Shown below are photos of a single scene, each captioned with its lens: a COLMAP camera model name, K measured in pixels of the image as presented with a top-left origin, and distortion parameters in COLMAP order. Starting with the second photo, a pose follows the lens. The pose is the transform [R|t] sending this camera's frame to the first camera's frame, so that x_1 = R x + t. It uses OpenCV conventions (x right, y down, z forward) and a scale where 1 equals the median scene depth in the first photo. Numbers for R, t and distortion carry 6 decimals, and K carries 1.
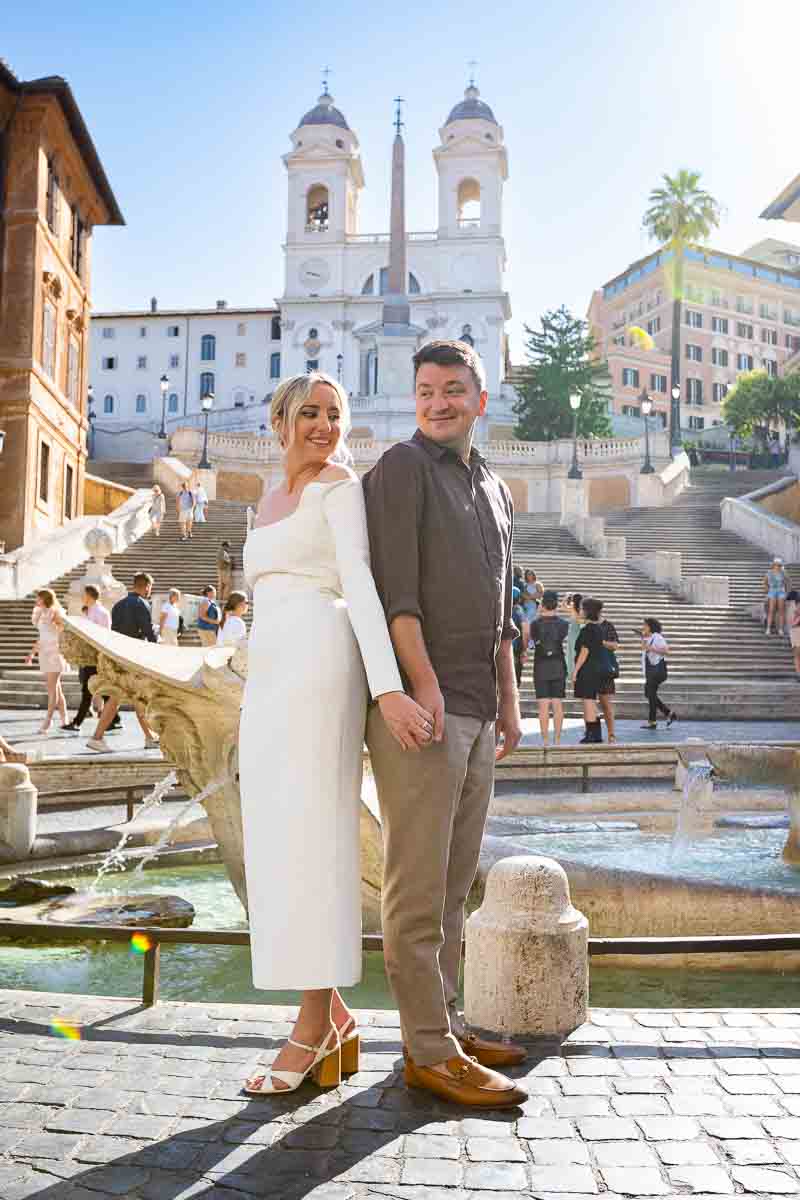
lens RADIAL K [[1206.4, 0, 399.2], [0, 1206.4, 599.9], [0, 0, 1]] dist [-0.002921, 0.000000]
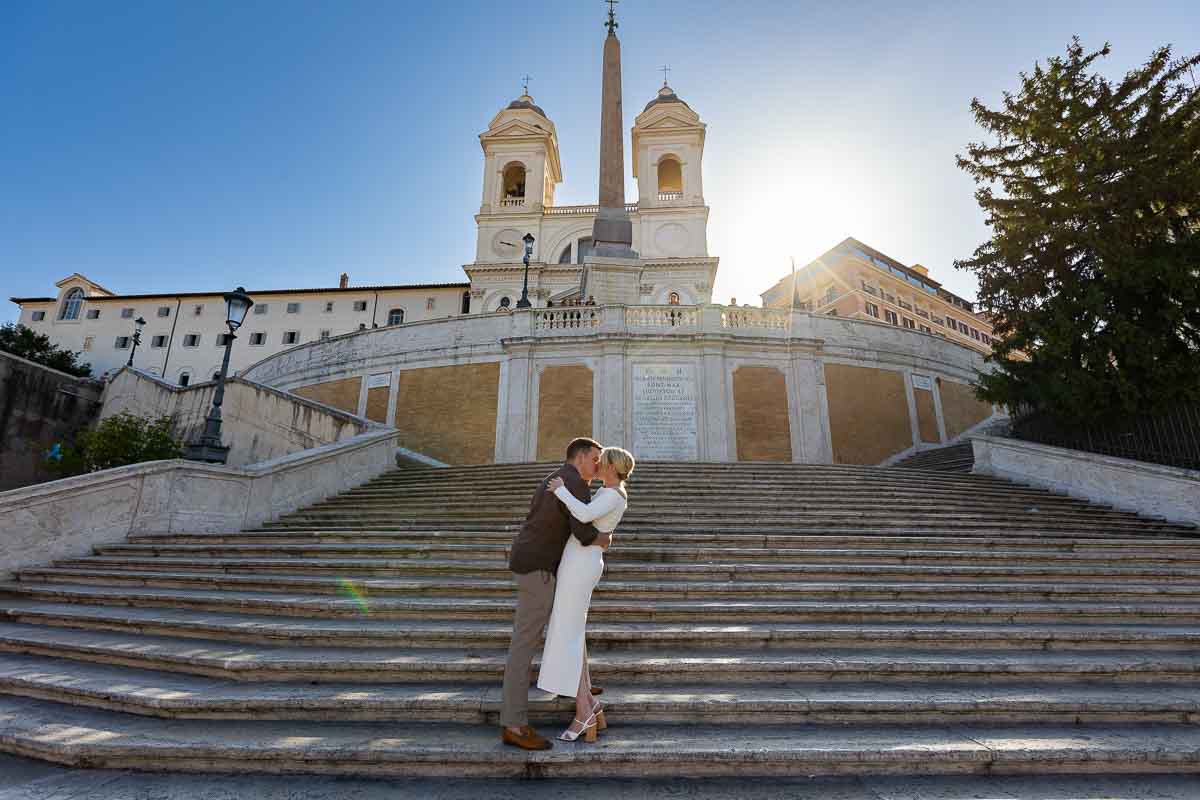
lens RADIAL K [[581.7, 0, 599.6], [0, 581.7, 401.6], [0, 0, 1]] dist [0.000902, 0.000025]
pose [[0.998357, 0.009697, 0.056467, -0.023241], [0.001205, 0.981803, -0.189900, -0.061128], [-0.057281, 0.189656, 0.980178, 0.563929]]
